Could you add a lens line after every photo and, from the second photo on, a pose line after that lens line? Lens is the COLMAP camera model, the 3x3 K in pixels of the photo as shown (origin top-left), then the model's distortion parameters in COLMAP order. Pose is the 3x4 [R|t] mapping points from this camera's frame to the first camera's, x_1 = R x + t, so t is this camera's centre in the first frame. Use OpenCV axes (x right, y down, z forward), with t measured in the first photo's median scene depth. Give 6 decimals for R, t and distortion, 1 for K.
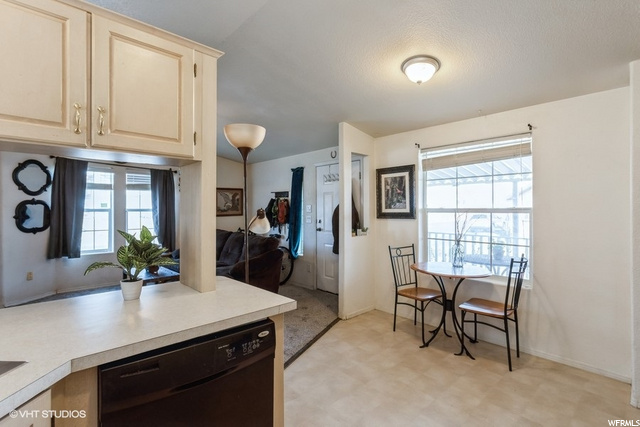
lens RADIAL K [[305.8, 0, 312.4], [0, 305.8, 206.1], [0, 0, 1]] dist [-0.000365, 0.001473]
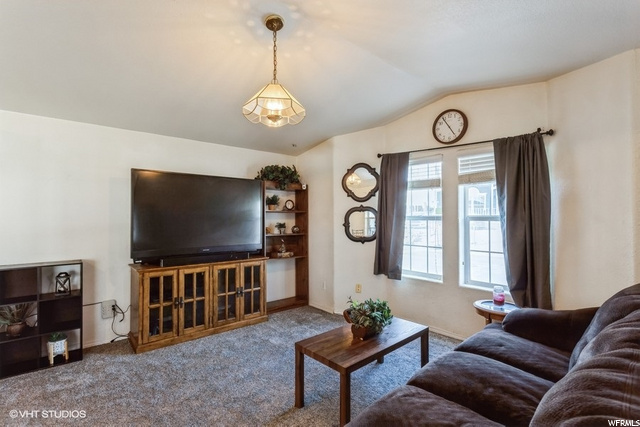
lens RADIAL K [[305.8, 0, 321.8], [0, 305.8, 214.5], [0, 0, 1]] dist [-0.000365, 0.001473]
pose [[-0.042498, -0.006519, -0.999075, 0.013385], [0.010996, 0.999915, -0.006992, 0.008057], [0.999036, -0.011283, -0.042422, 0.833546]]
